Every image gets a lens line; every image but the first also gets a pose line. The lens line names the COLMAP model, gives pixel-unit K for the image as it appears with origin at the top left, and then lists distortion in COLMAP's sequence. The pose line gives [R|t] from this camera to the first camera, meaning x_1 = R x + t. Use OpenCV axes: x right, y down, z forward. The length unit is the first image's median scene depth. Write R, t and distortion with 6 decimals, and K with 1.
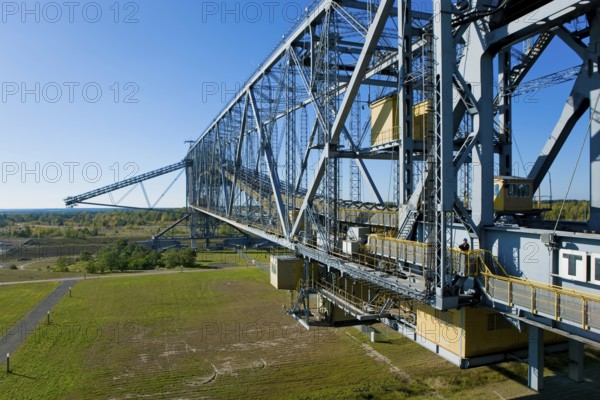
lens RADIAL K [[417.9, 0, 300.0], [0, 417.9, 200.0], [0, 0, 1]] dist [-0.061270, 0.007226]
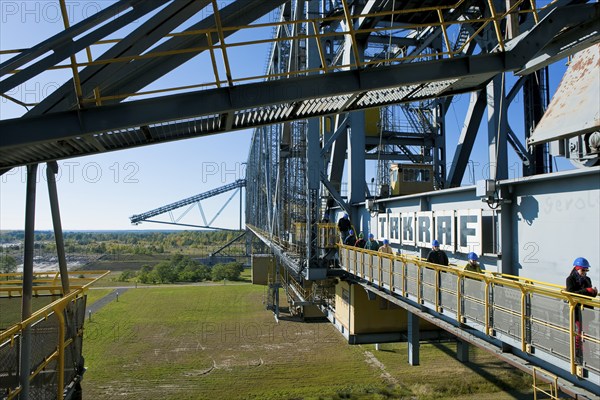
lens RADIAL K [[417.9, 0, 300.0], [0, 417.9, 200.0], [0, 0, 1]] dist [-0.061270, 0.007226]
pose [[0.985455, -0.008366, -0.169731, 0.168804], [-0.001281, 0.998393, -0.056648, 0.039376], [0.169932, 0.056041, 0.983861, -0.030513]]
